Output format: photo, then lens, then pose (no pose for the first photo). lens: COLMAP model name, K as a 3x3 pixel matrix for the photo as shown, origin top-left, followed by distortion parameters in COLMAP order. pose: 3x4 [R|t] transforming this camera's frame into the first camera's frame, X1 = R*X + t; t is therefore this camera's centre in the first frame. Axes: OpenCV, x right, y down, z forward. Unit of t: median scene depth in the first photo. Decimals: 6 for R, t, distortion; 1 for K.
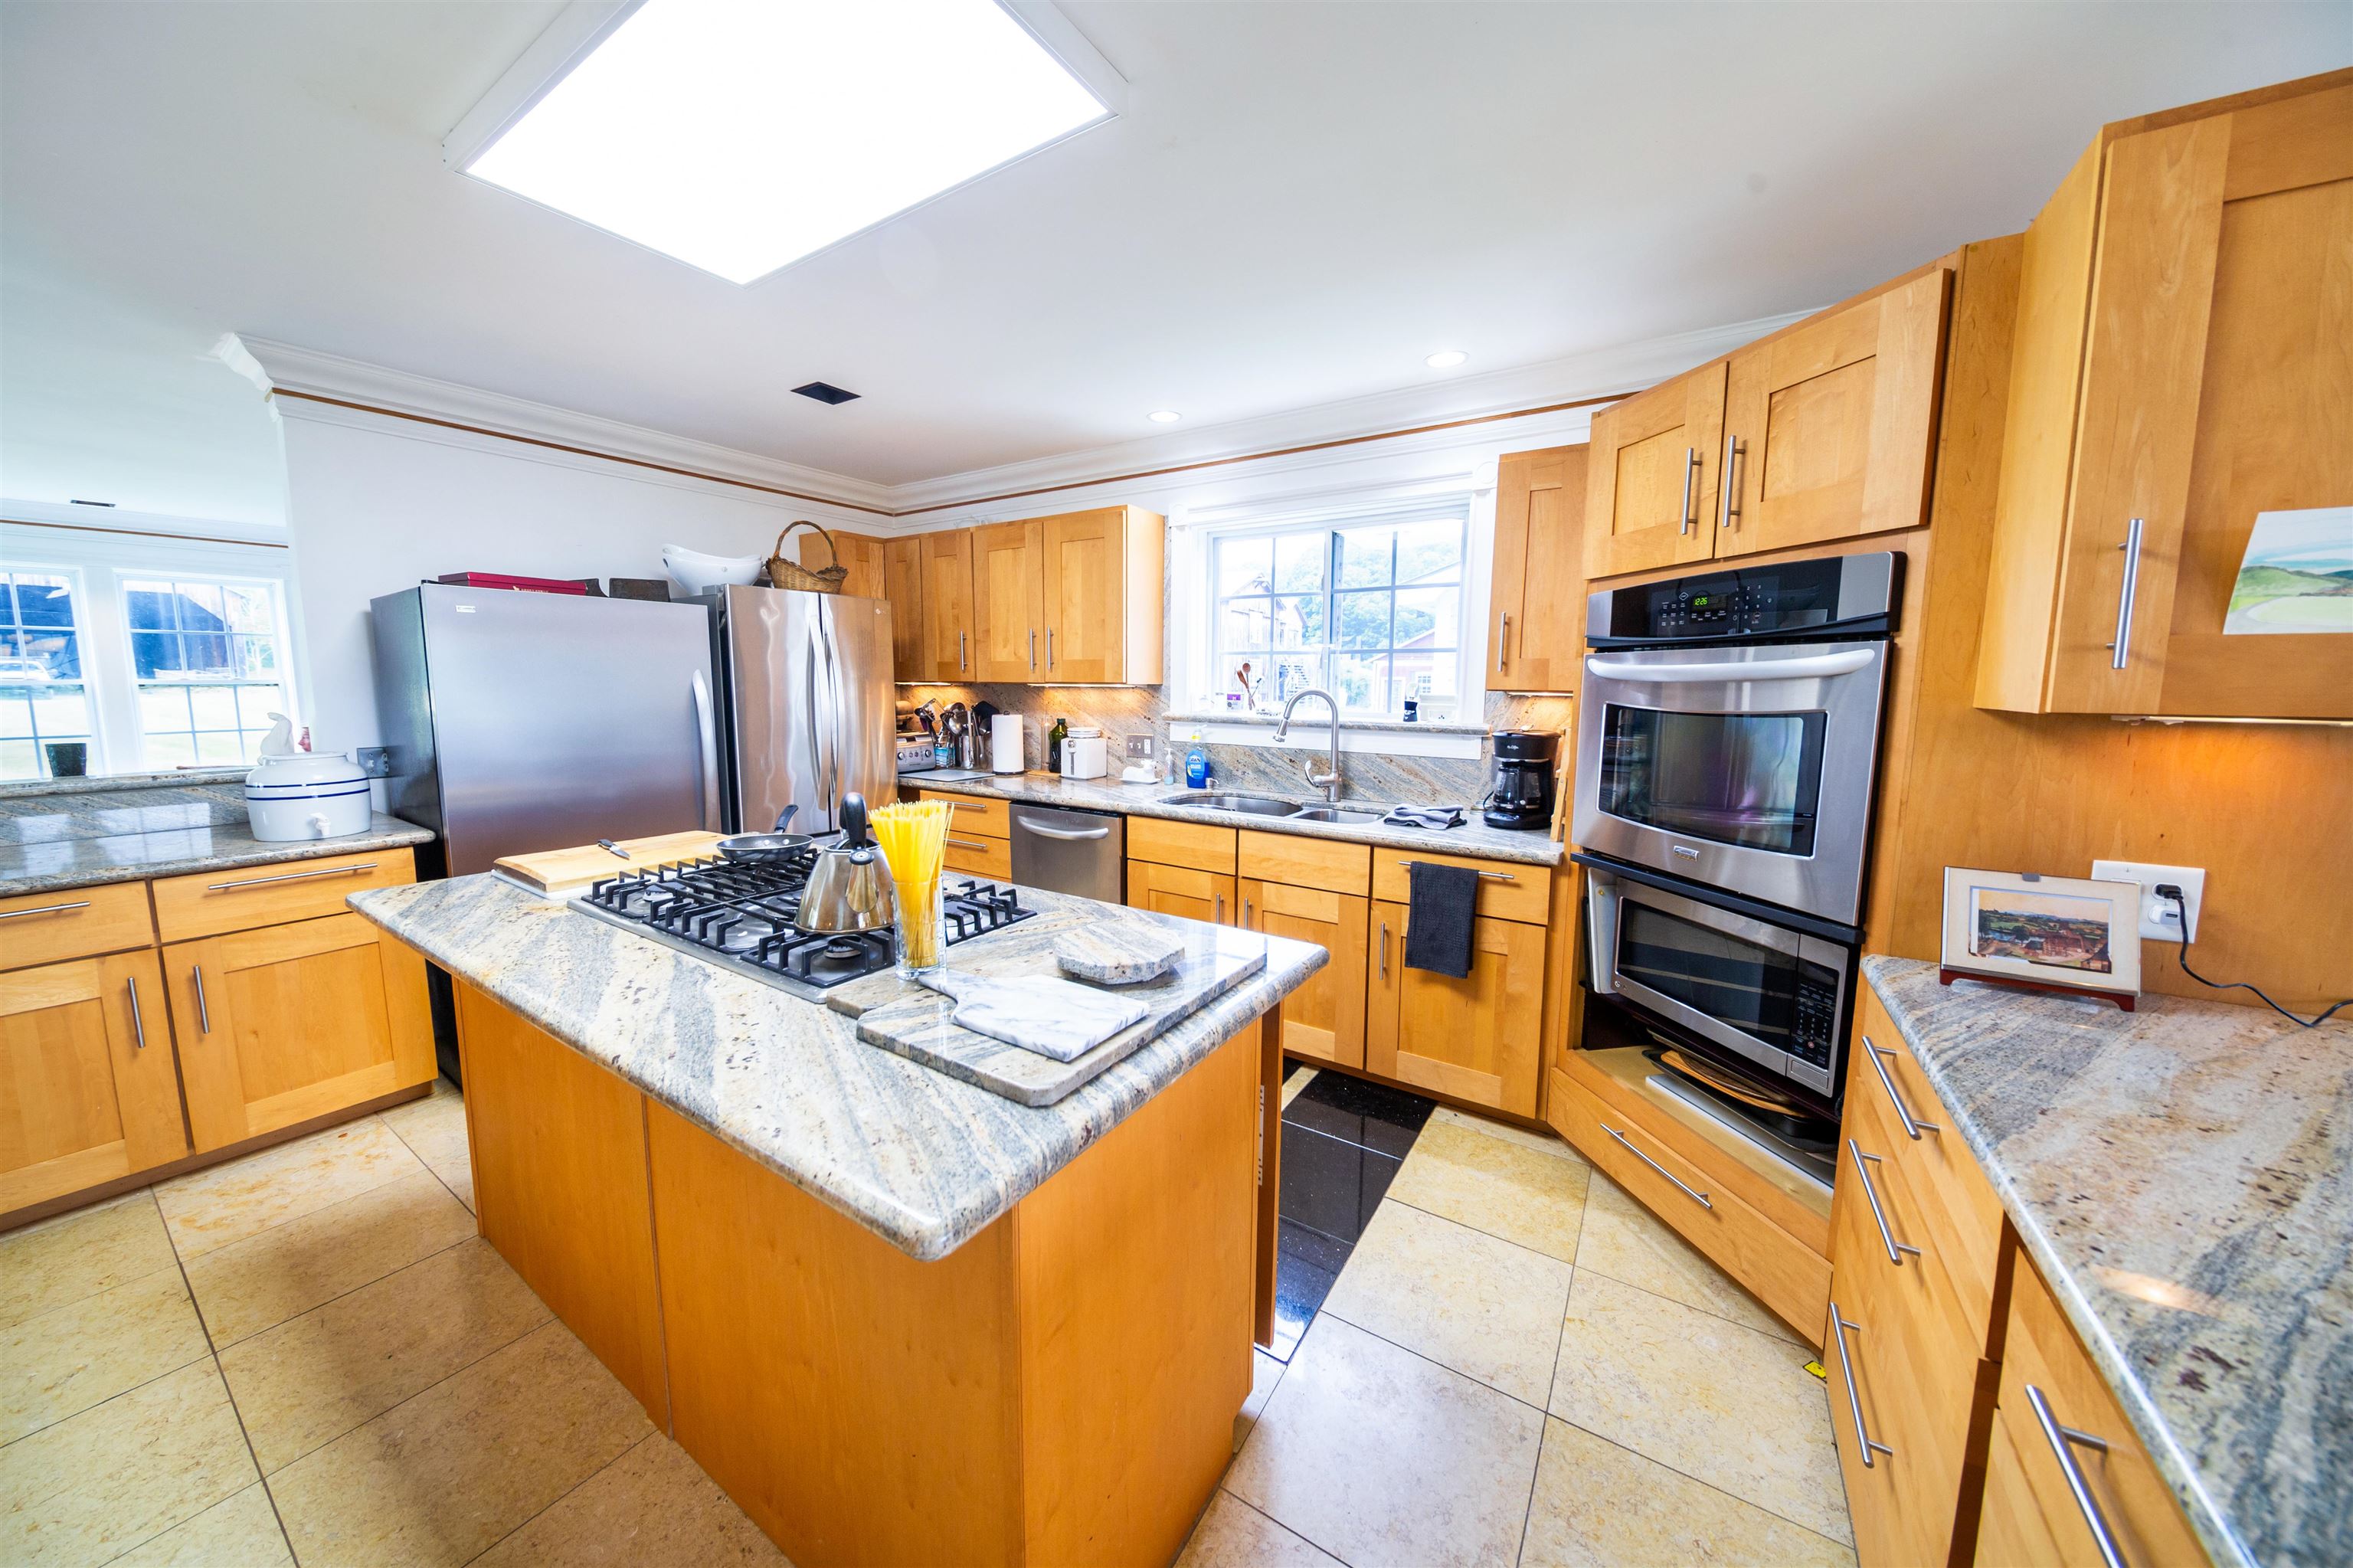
lens RADIAL K [[794.8, 0, 1181.8], [0, 794.8, 763.9], [0, 0, 1]] dist [-0.000151, -0.000042]
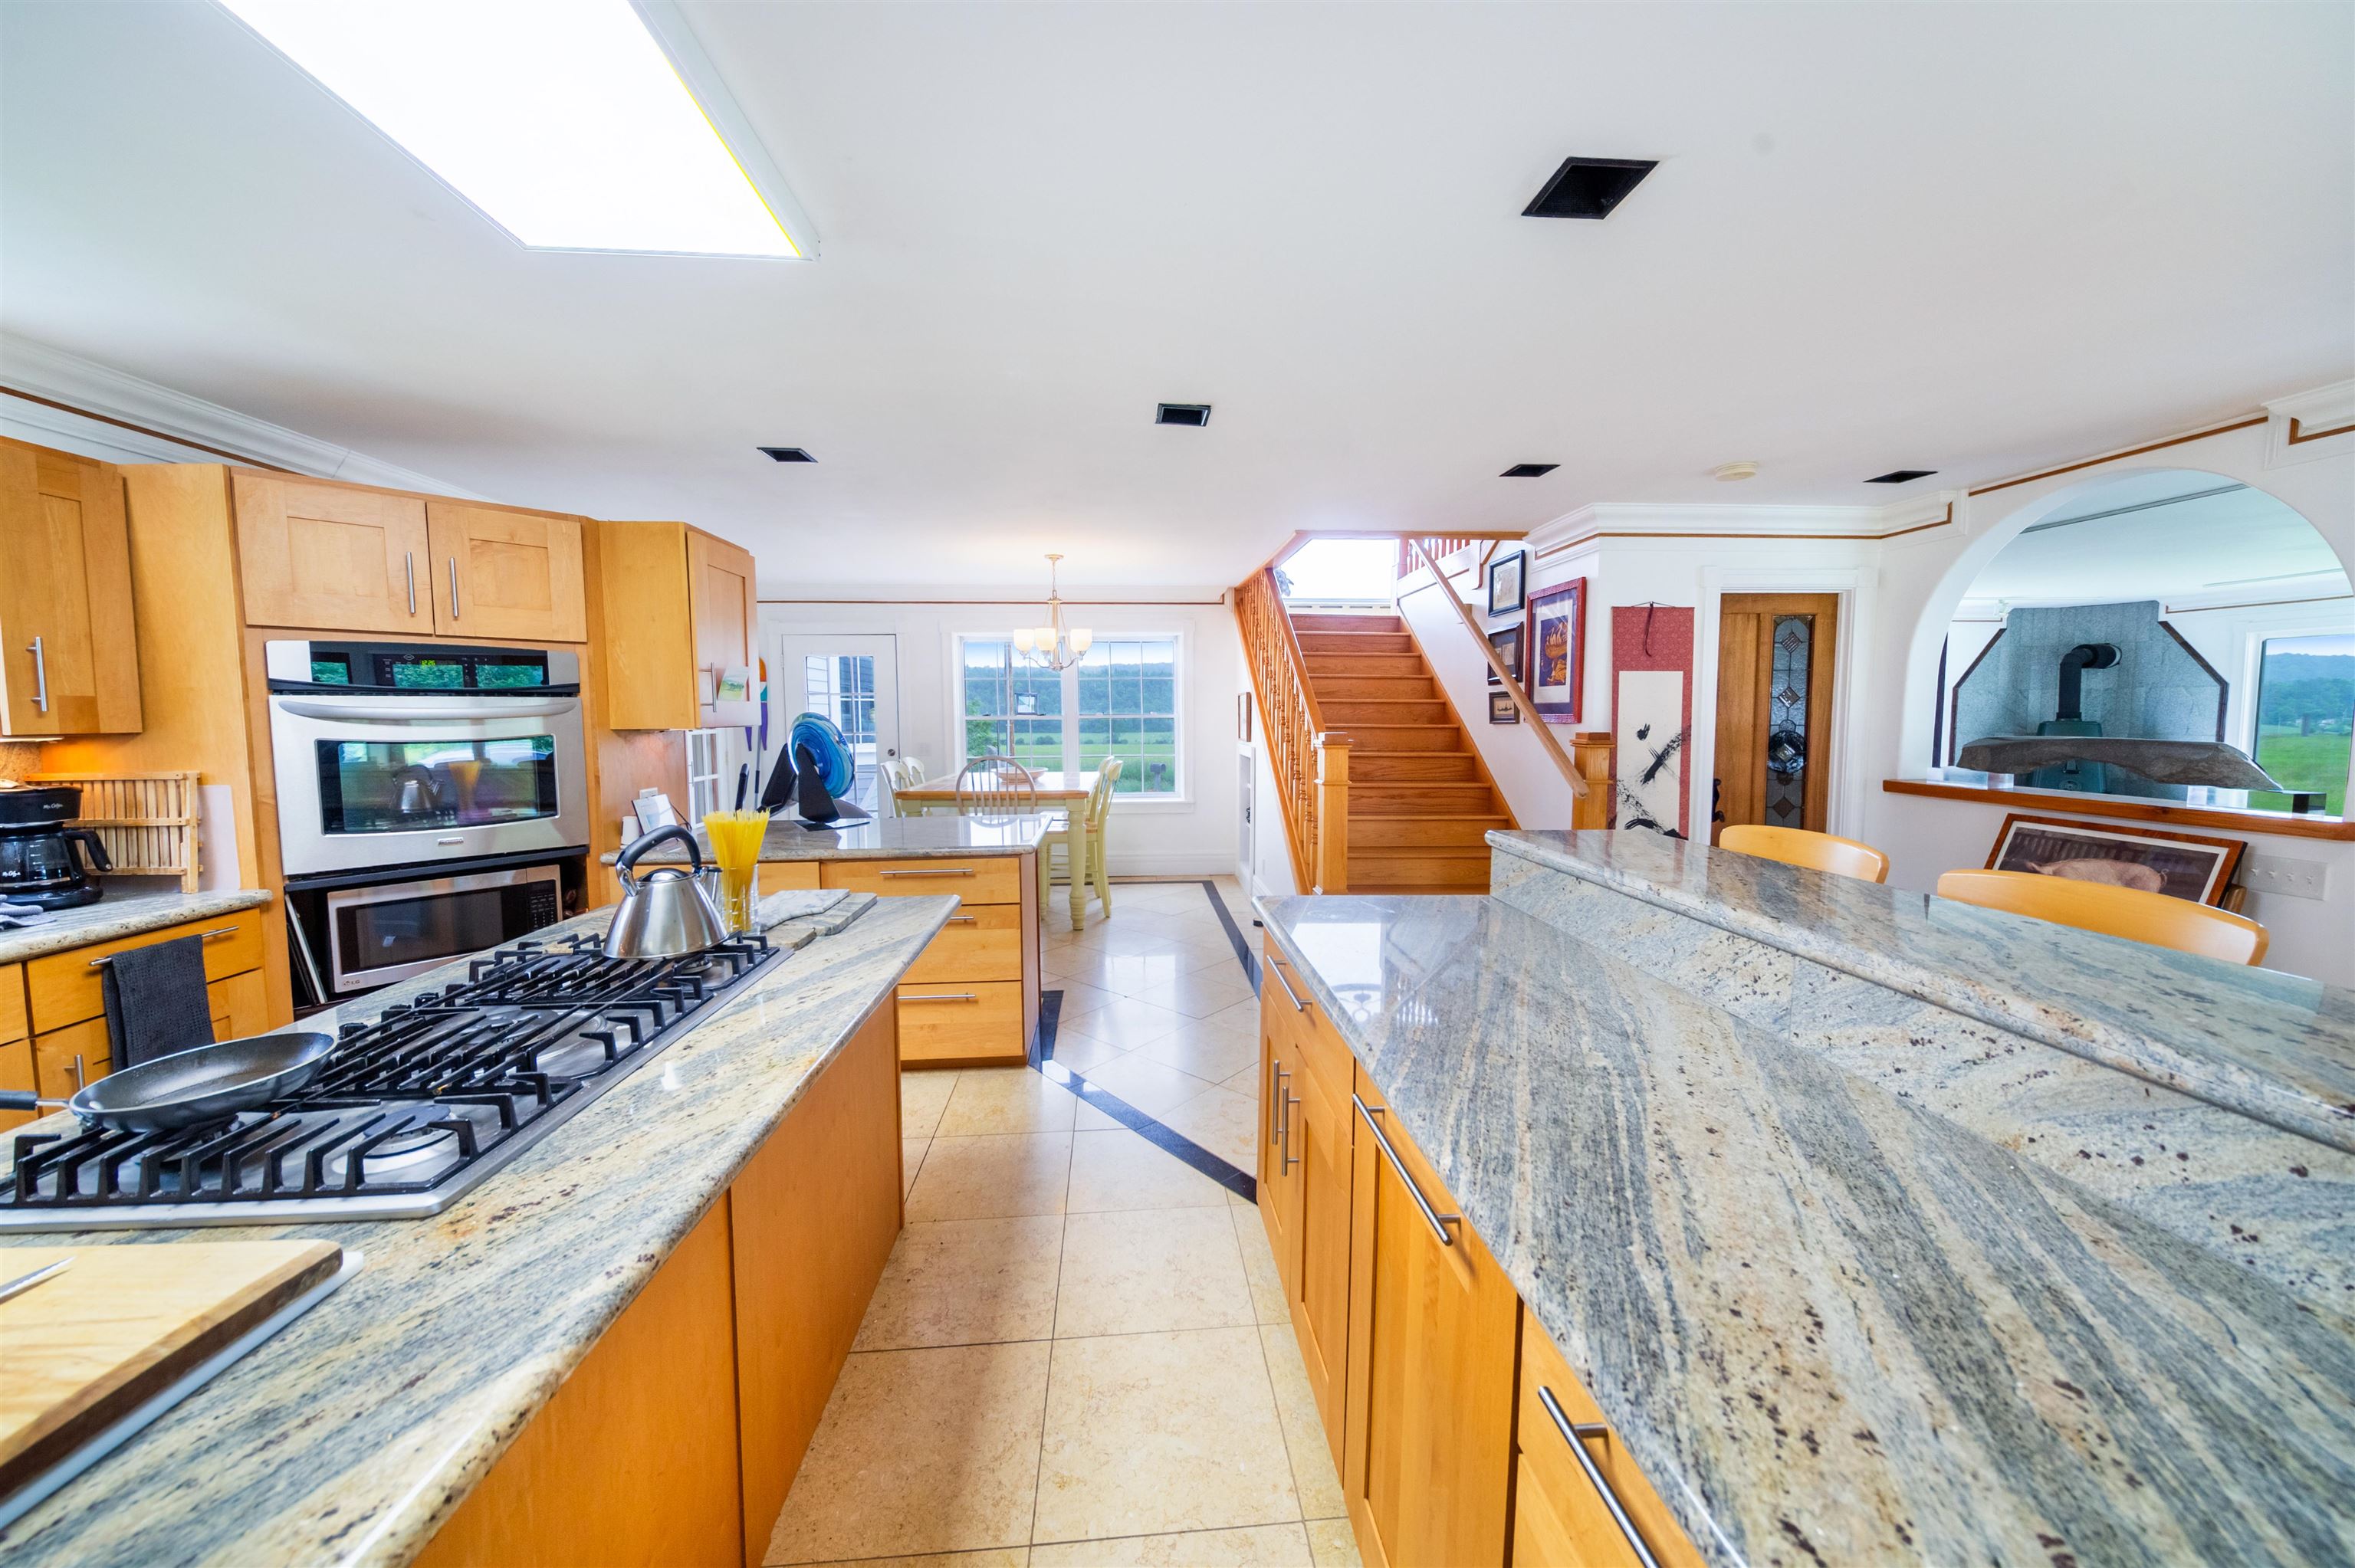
lens RADIAL K [[795.3, 0, 1182.8], [0, 795.3, 763.9], [0, 0, 1]] dist [-0.000151, -0.000042]
pose [[-0.603034, -0.053123, 0.795945, -1.320320], [0.088395, 0.987185, 0.132858, -0.100243], [-0.792803, 0.150475, -0.590611, 0.834369]]
